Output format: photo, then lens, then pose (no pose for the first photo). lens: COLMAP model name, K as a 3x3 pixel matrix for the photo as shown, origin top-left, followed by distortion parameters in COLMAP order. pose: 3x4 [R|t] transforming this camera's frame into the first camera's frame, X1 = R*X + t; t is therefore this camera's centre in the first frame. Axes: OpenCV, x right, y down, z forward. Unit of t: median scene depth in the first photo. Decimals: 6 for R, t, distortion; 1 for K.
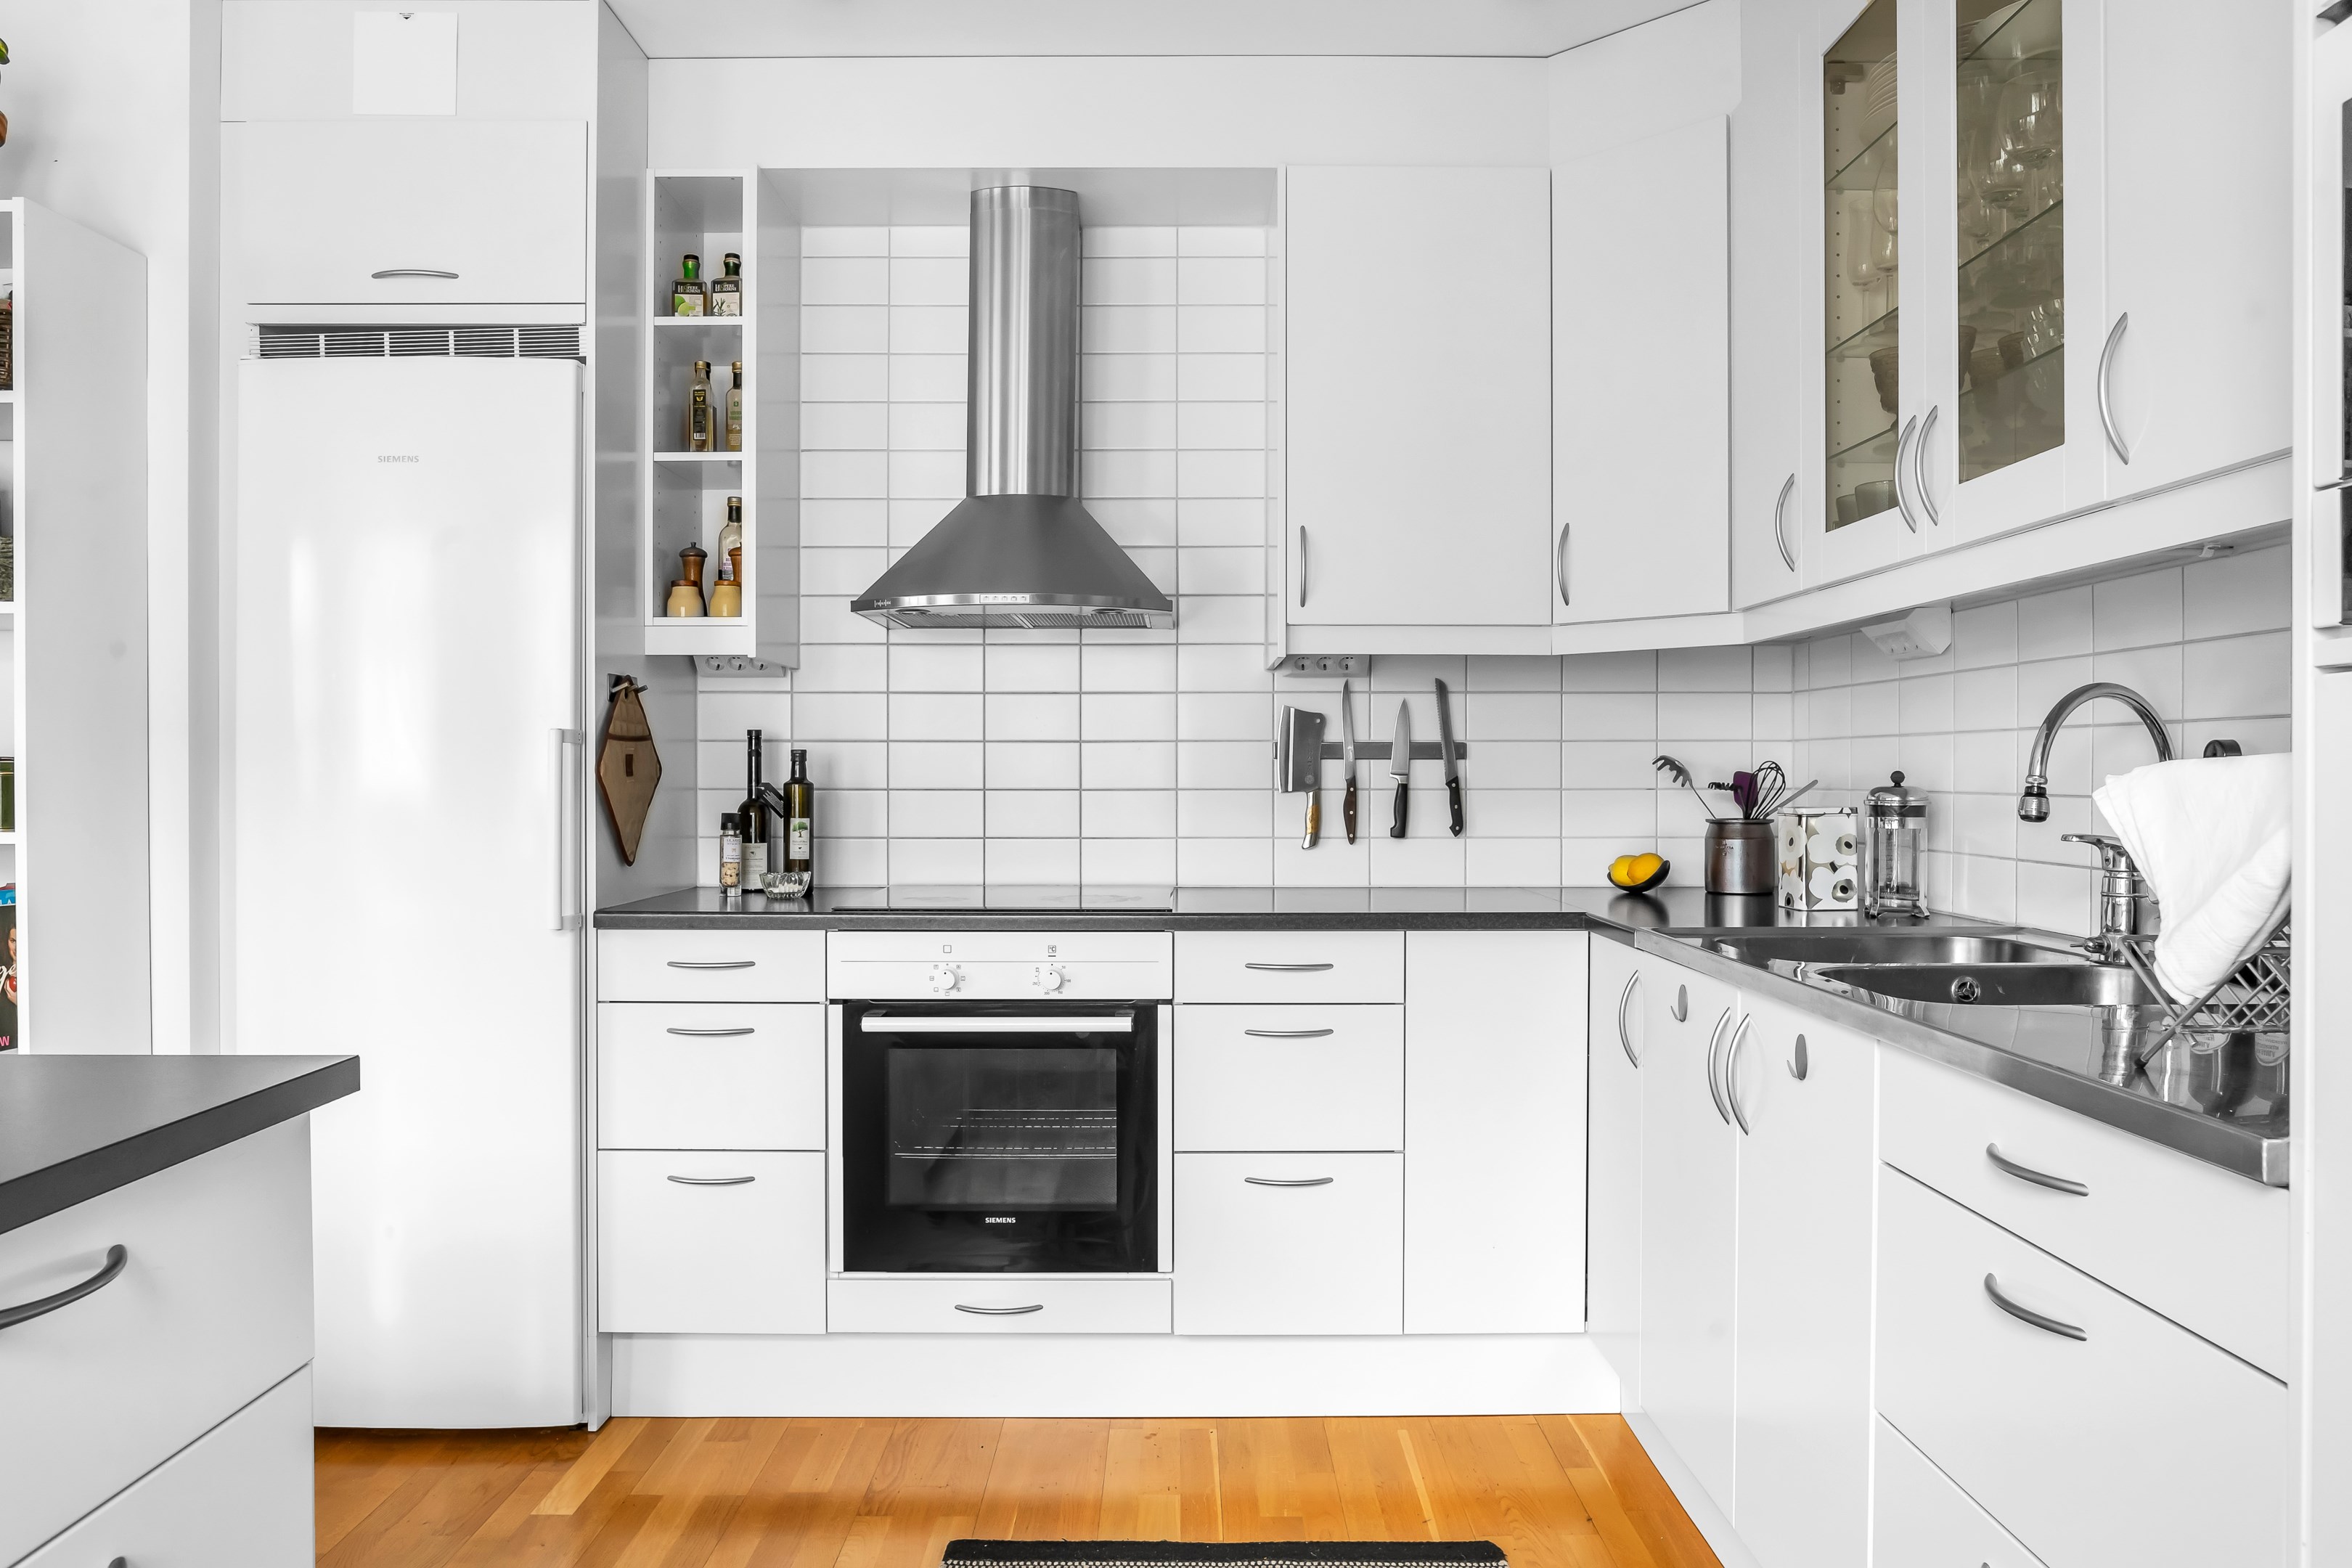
lens RADIAL K [[1592.0, 0, 1194.1], [0, 1592.0, 784.9], [0, 0, 1]] dist [-0.023659, 0.005146]
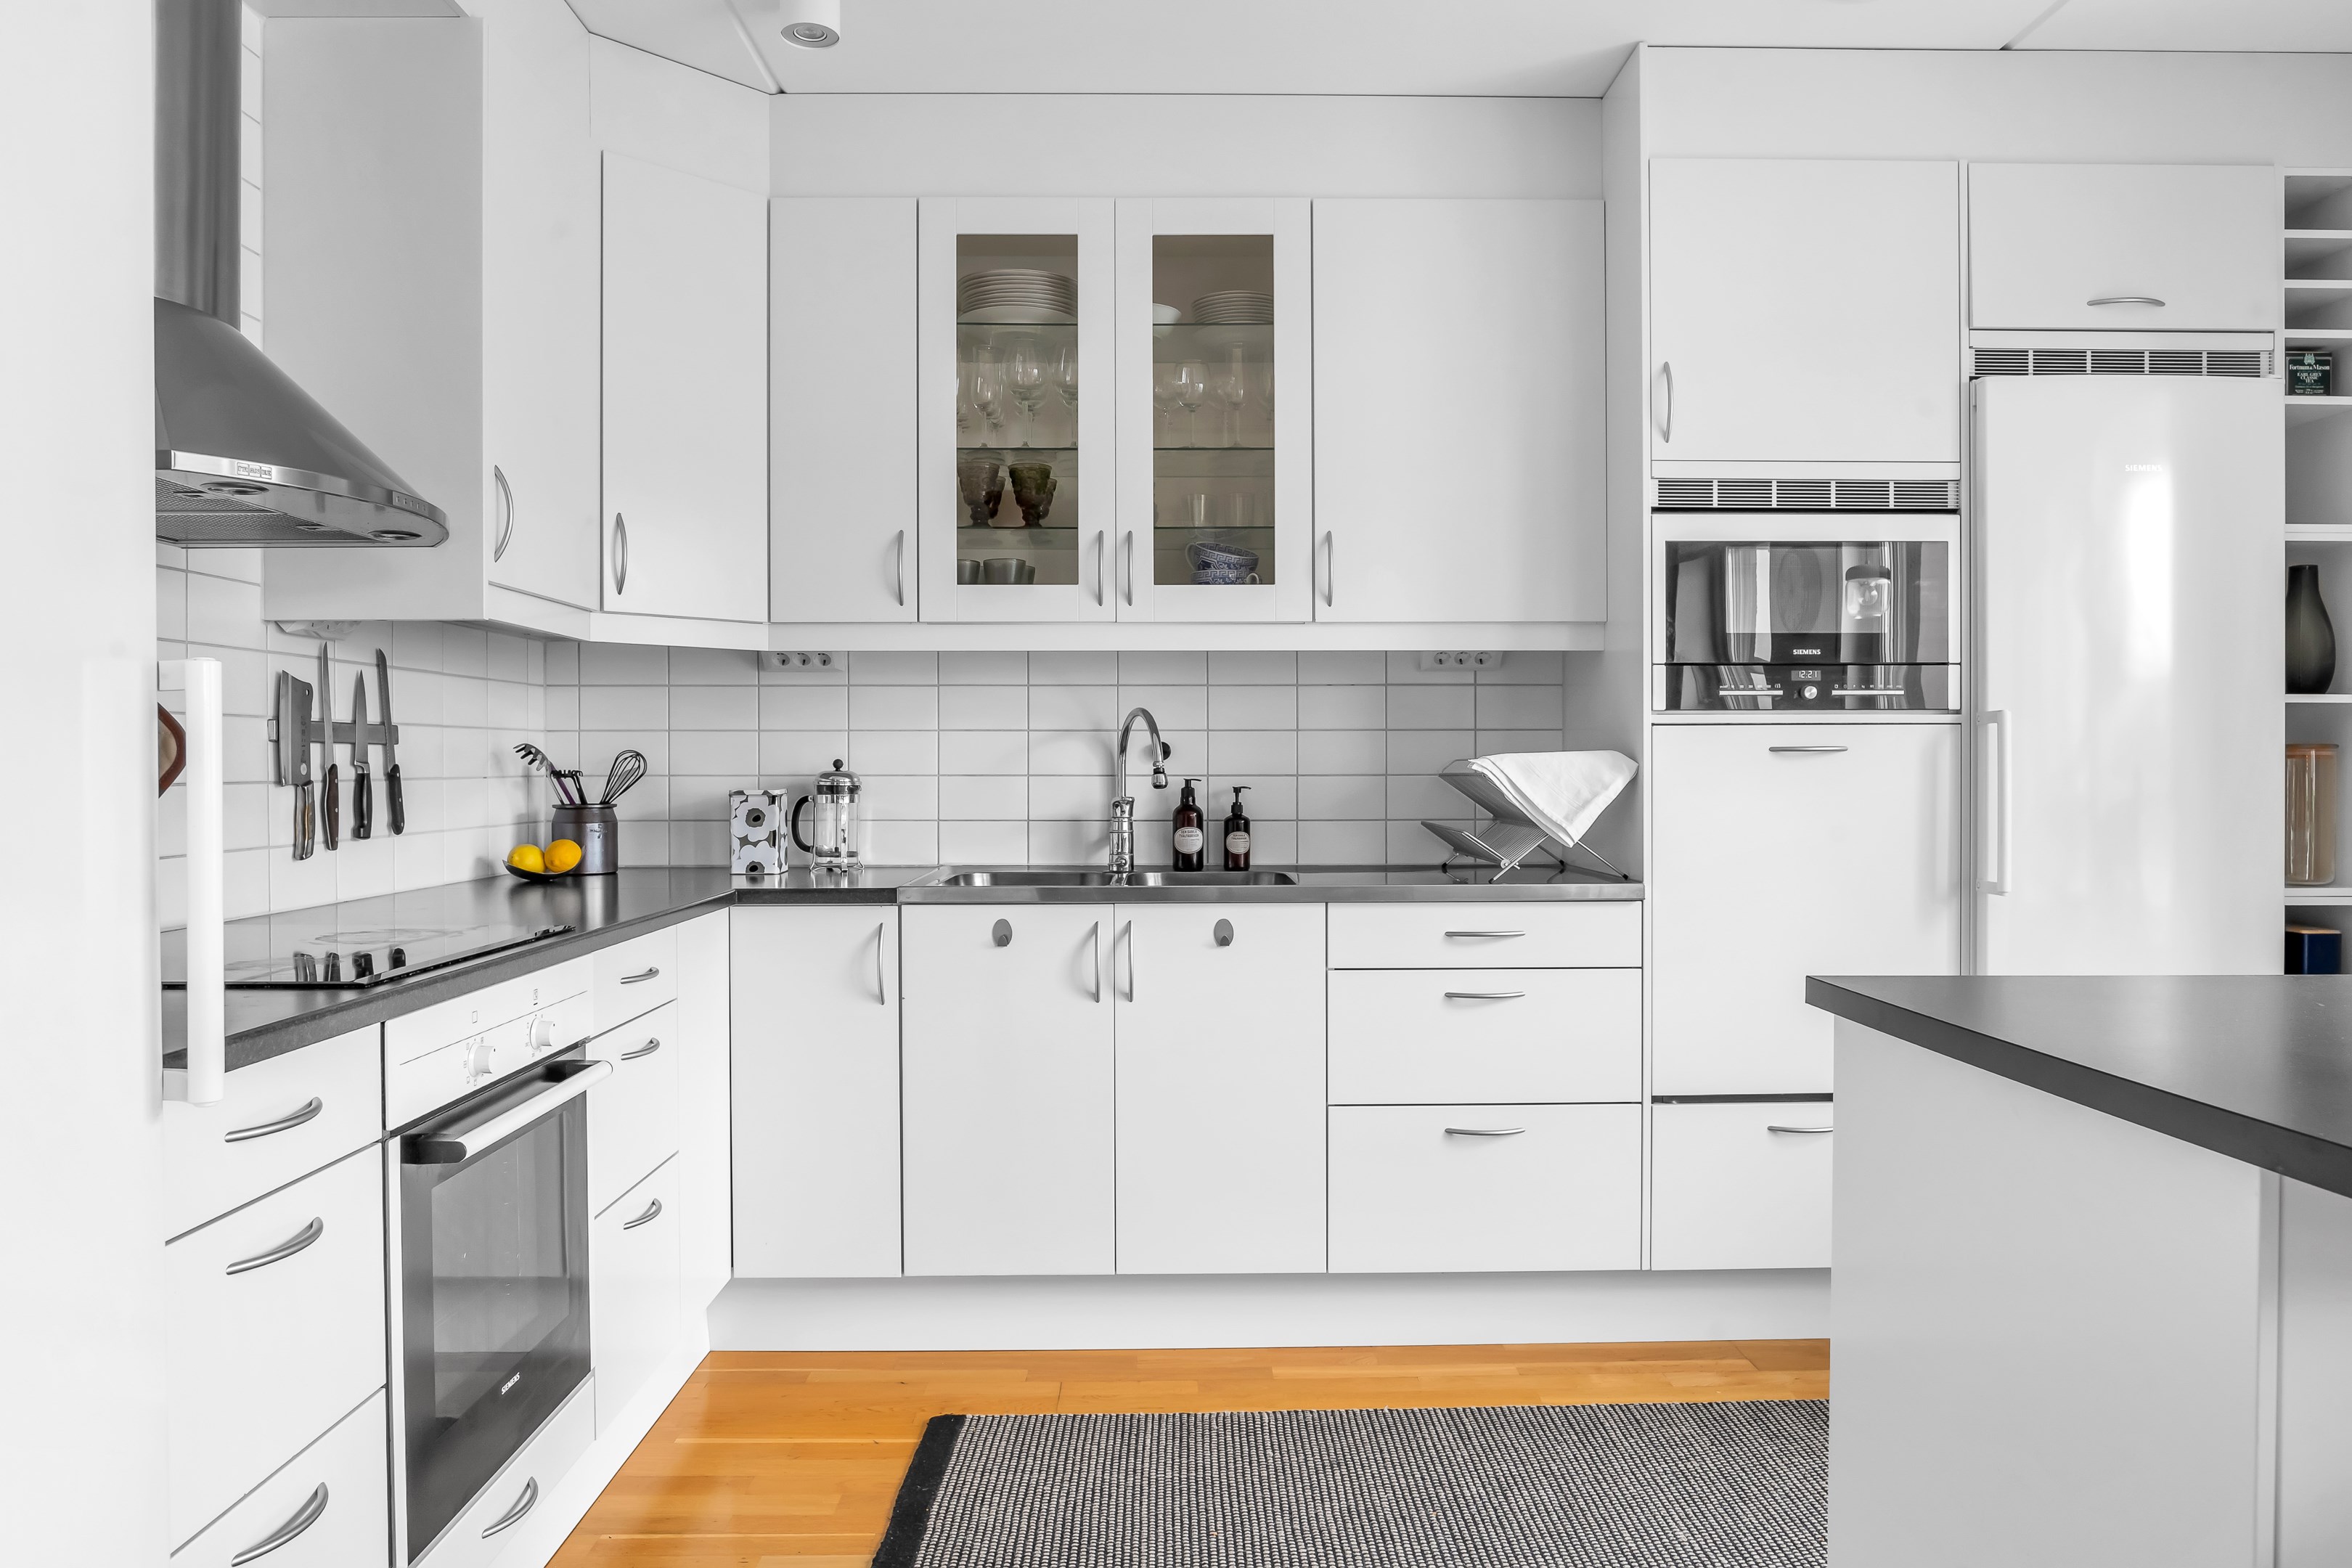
lens RADIAL K [[1592.0, 0, 1176.4], [0, 1592.0, 774.4], [0, 0, 1]] dist [-0.023659, 0.005146]
pose [[0.004802, -0.006612, 0.999967, -0.731488], [0.008069, 0.999946, 0.006574, -0.002316], [-0.999956, 0.008038, 0.004855, 0.604228]]
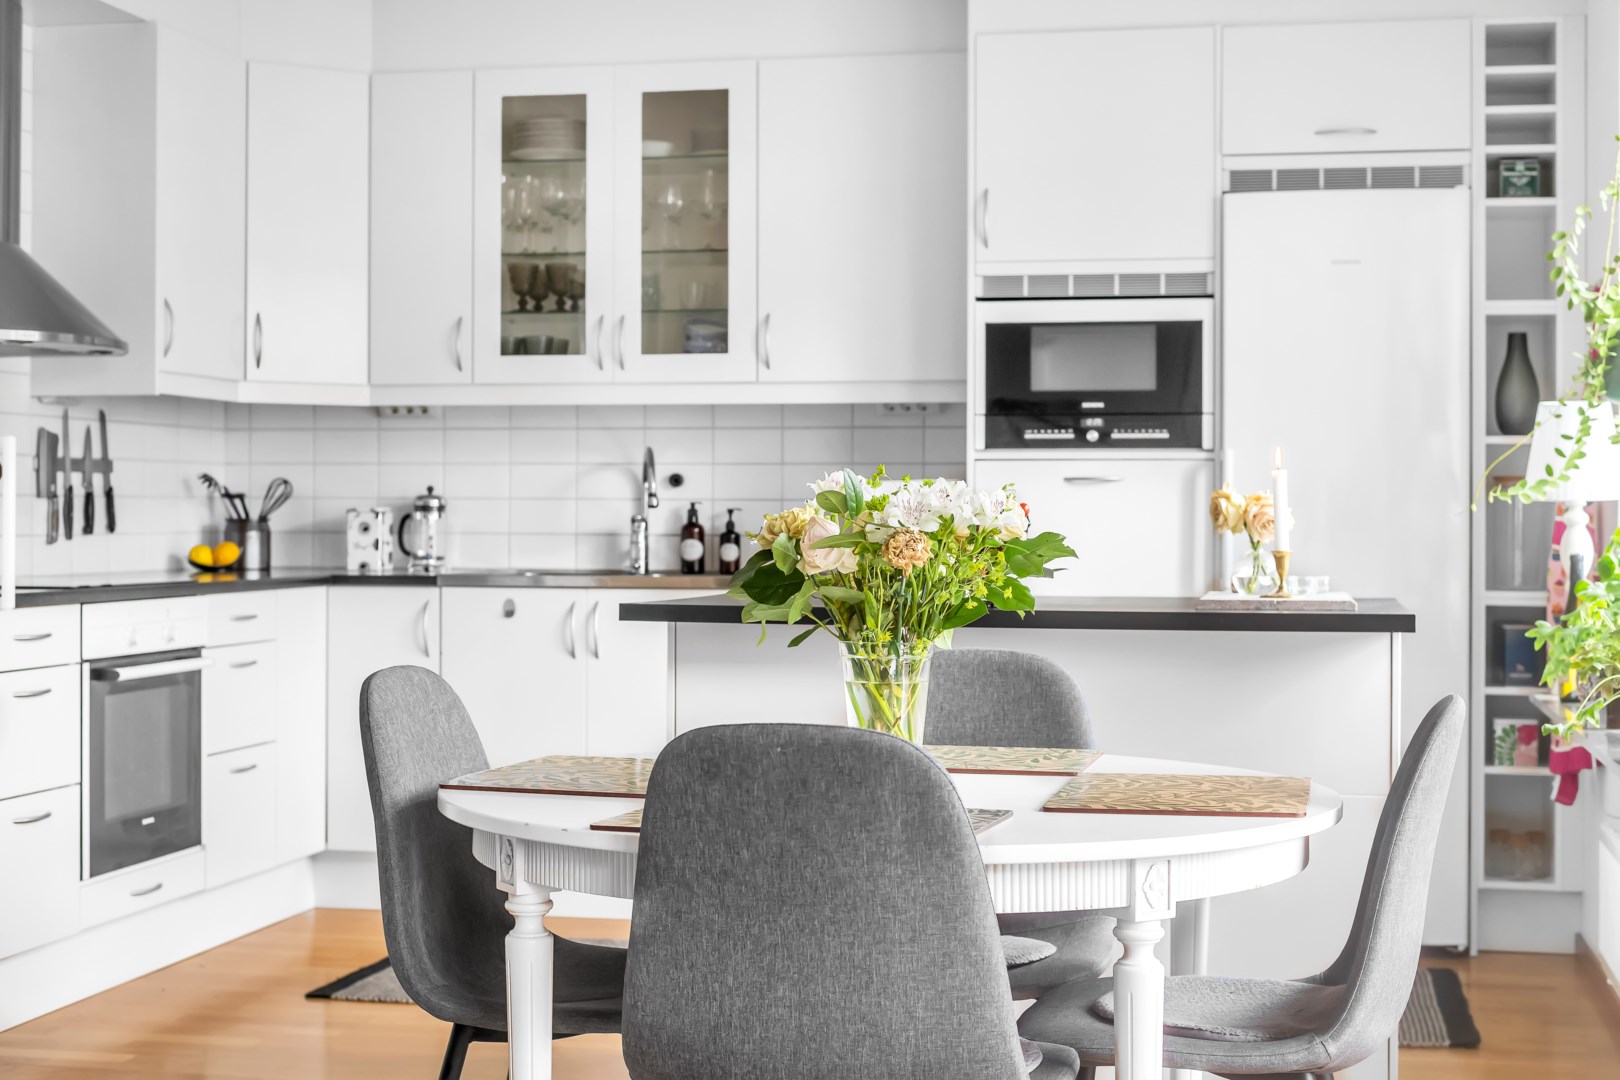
lens RADIAL K [[2394.1, 0, 776.0], [0, 2394.1, 501.8], [0, 0, 1]] dist [-0.020150, 0.000000]
pose [[0.224117, 0.004431, 0.974552, -1.684828], [0.002245, 0.999985, -0.005063, 0.019055], [-0.974560, 0.003323, 0.224104, 0.047336]]
